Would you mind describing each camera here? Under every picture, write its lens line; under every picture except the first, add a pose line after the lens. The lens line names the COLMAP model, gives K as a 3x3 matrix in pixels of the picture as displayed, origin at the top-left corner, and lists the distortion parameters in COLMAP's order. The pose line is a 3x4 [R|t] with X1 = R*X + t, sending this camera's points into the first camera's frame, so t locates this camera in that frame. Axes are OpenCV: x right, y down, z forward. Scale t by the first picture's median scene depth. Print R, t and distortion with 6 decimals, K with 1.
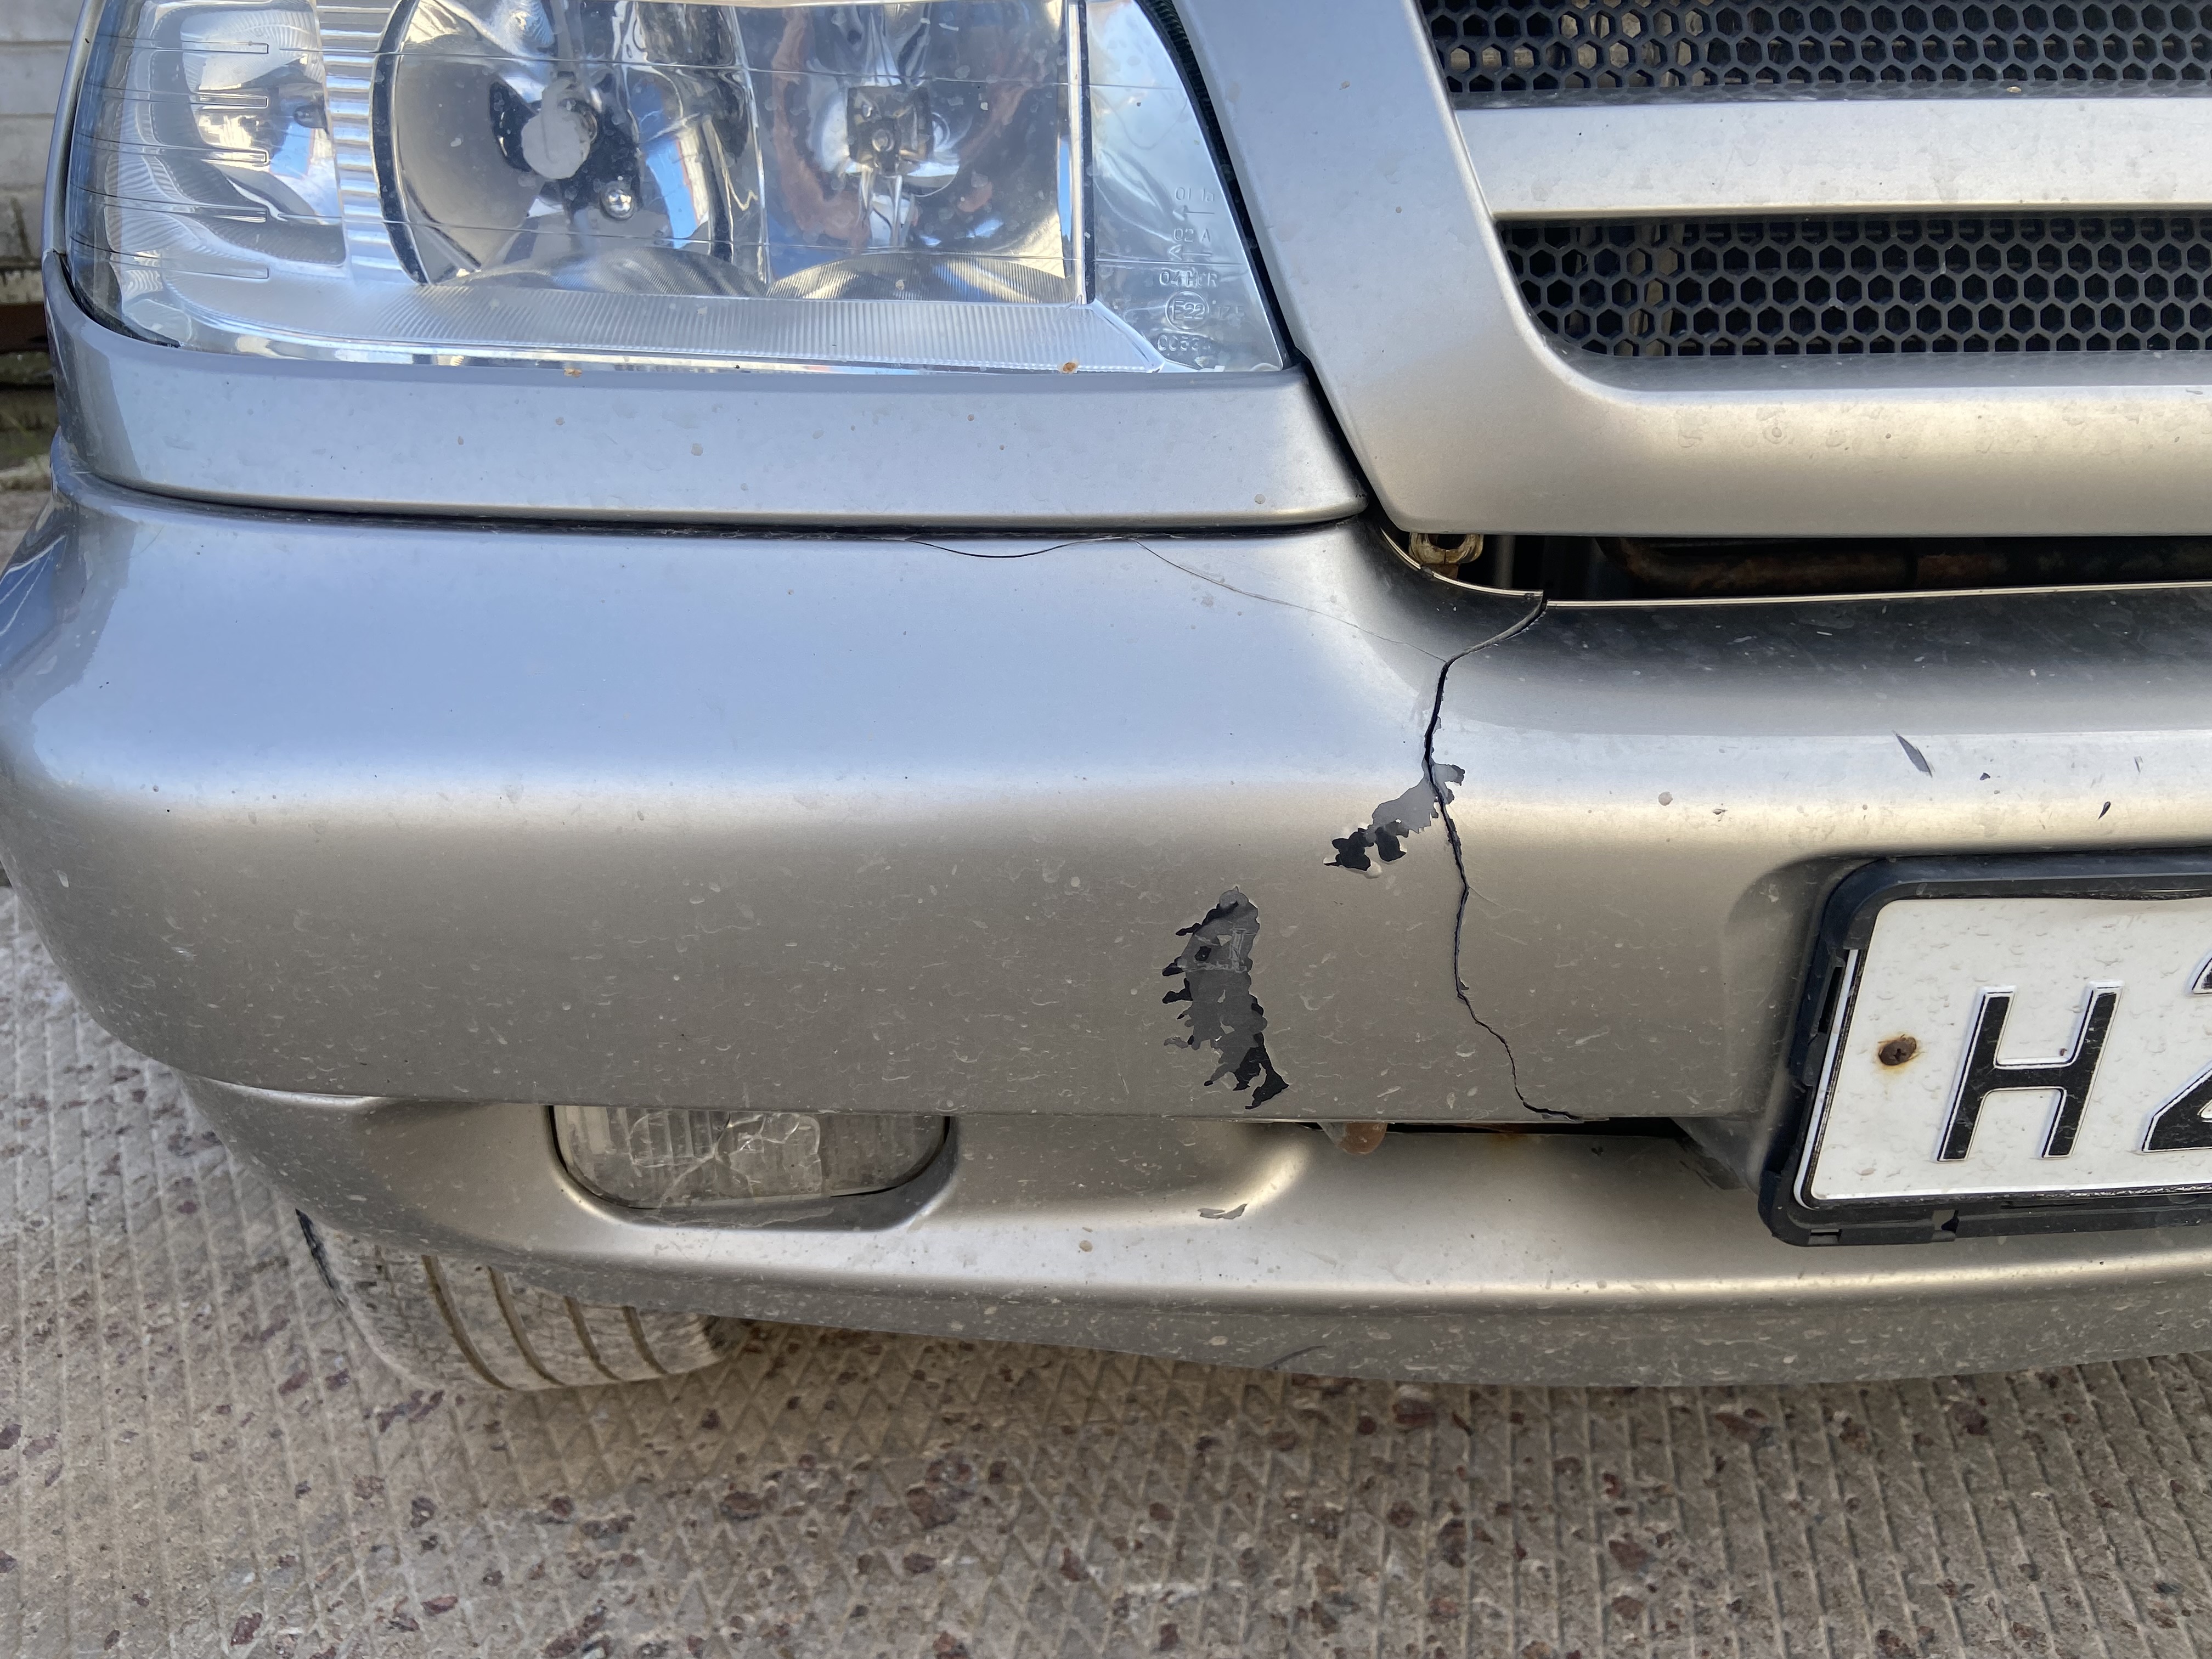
lens RADIAL K [[1704.1, 0, 1094.8], [0, 1704.1, 832.0], [0, 0, 1]] dist [0.033592, -0.048540]
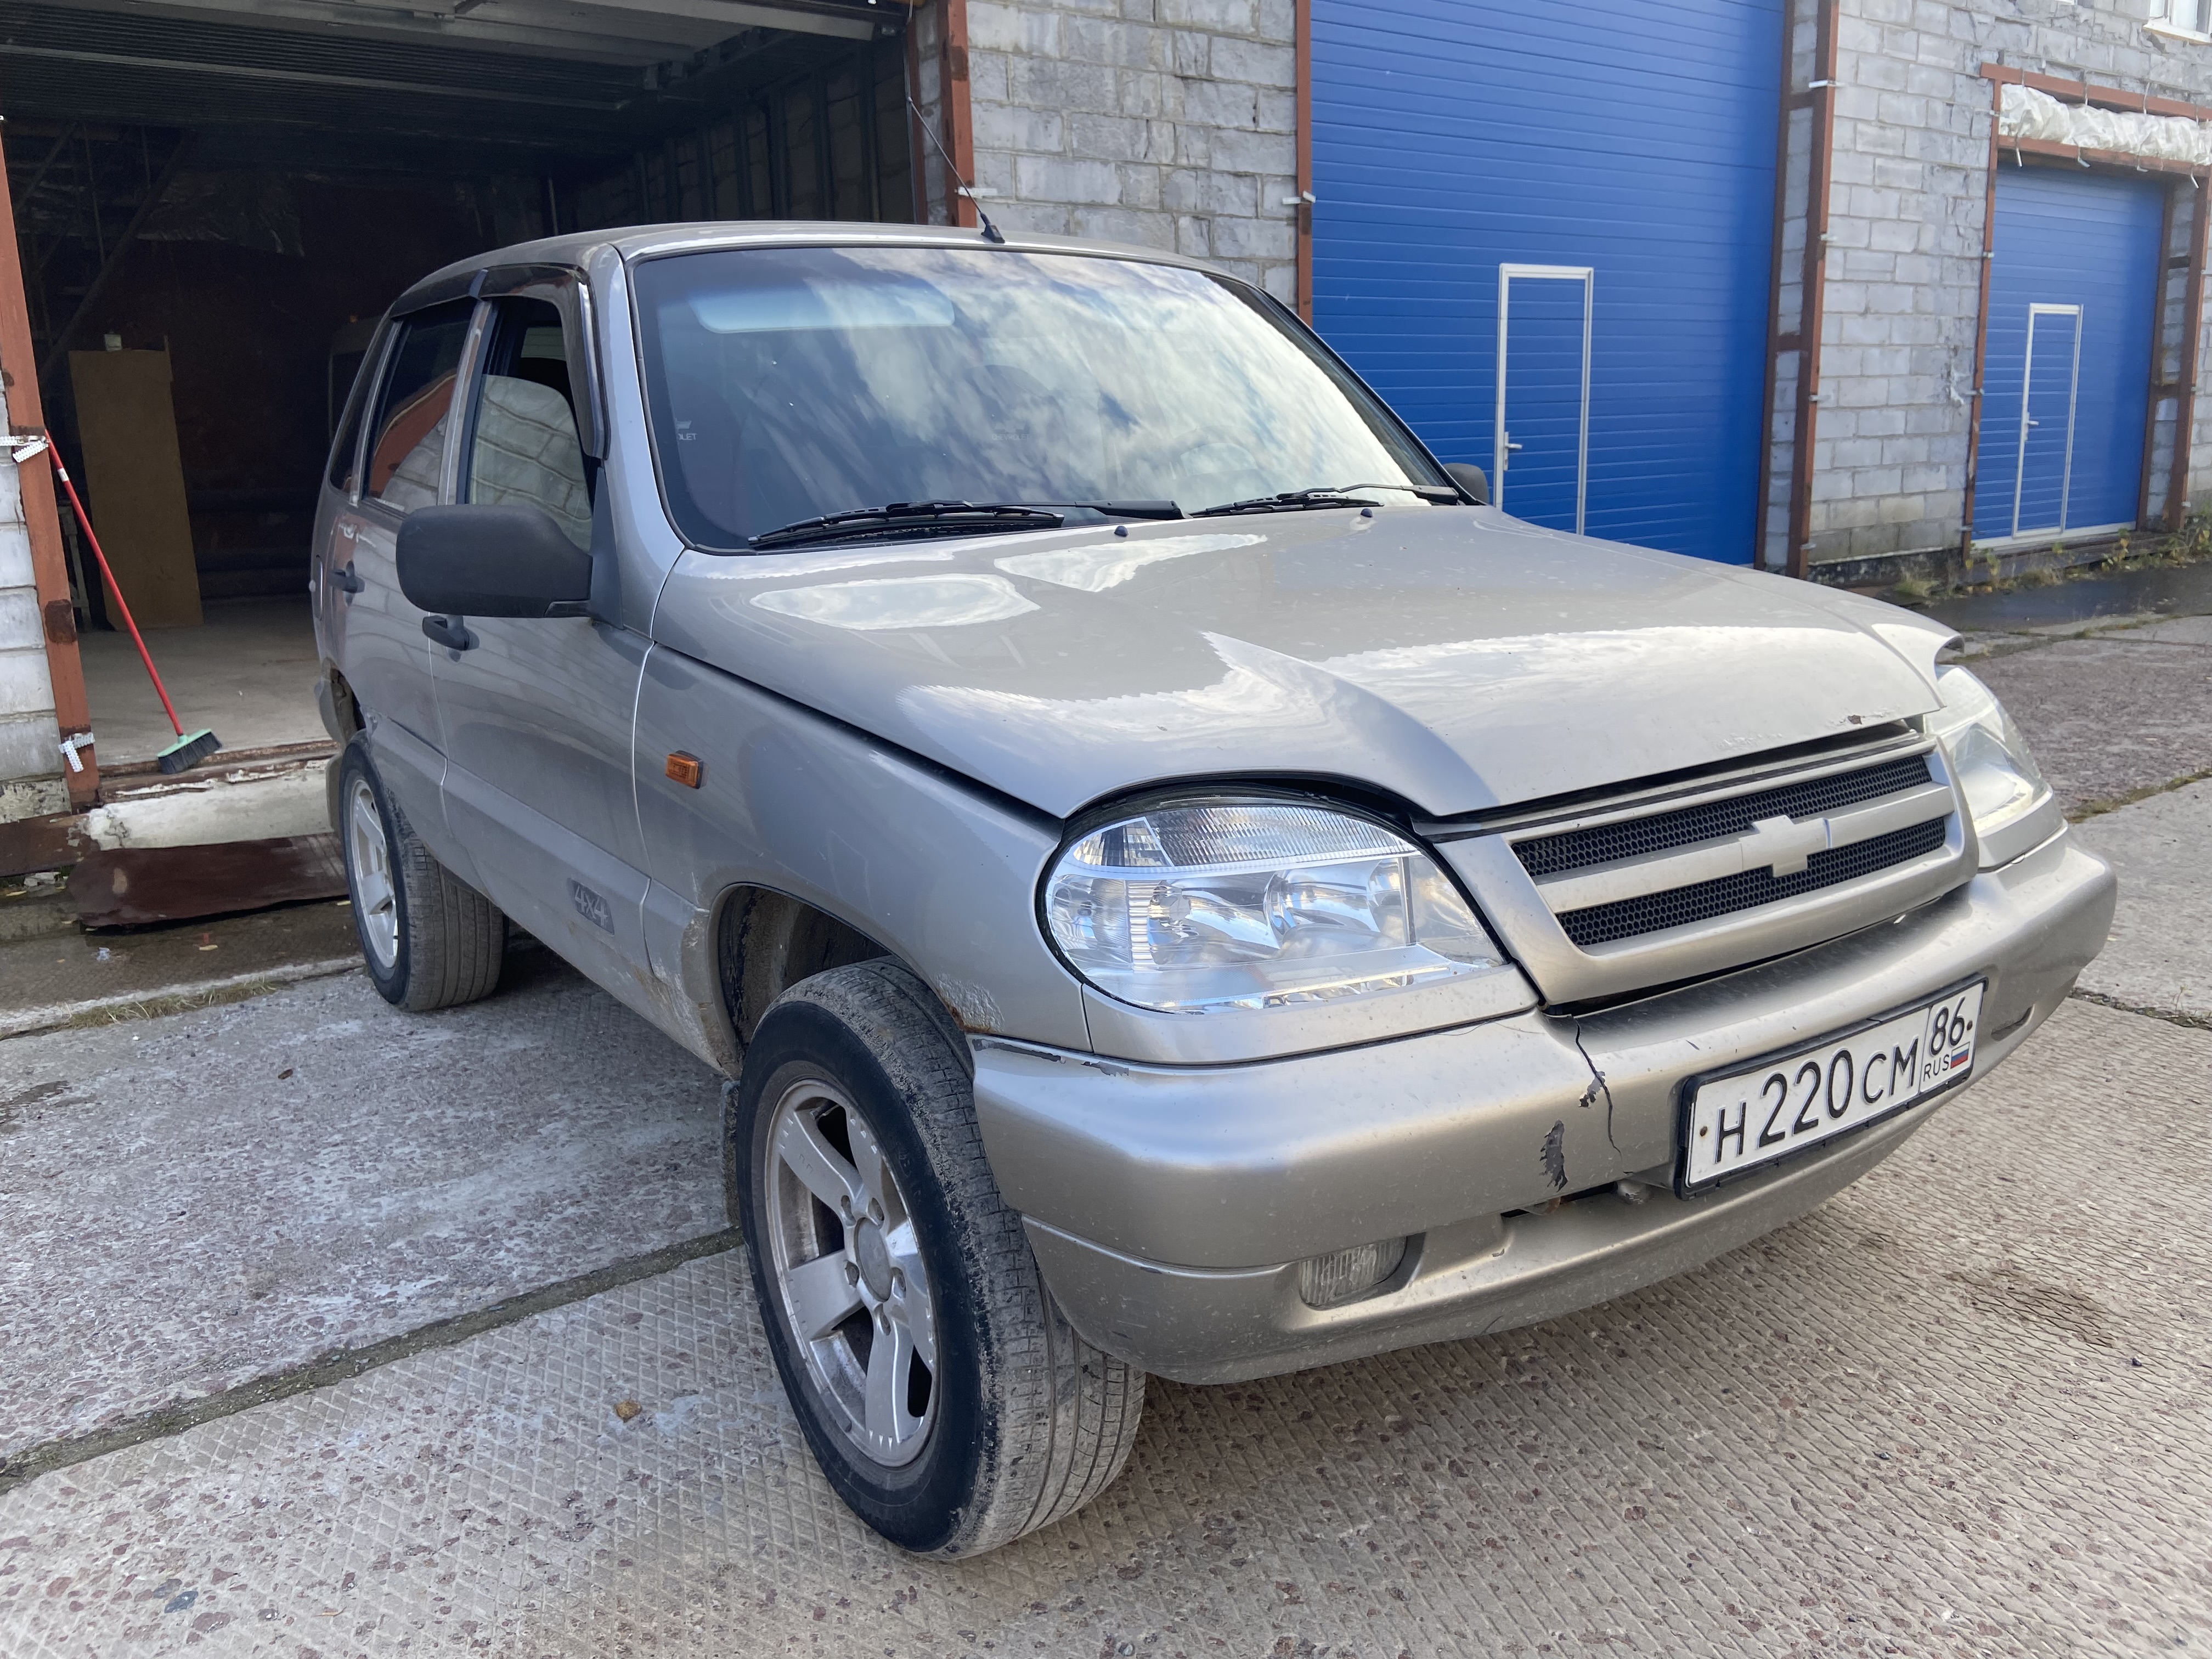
lens RADIAL K [[1704.1, 0, 1093.1], [0, 1704.1, 818.7], [0, 0, 1]] dist [0.033592, -0.048540]
pose [[0.883739, -0.119559, 0.452449, -2.004701], [0.216449, 0.961613, -0.168671, -0.154210], [-0.414915, 0.246993, 0.875694, -1.580445]]
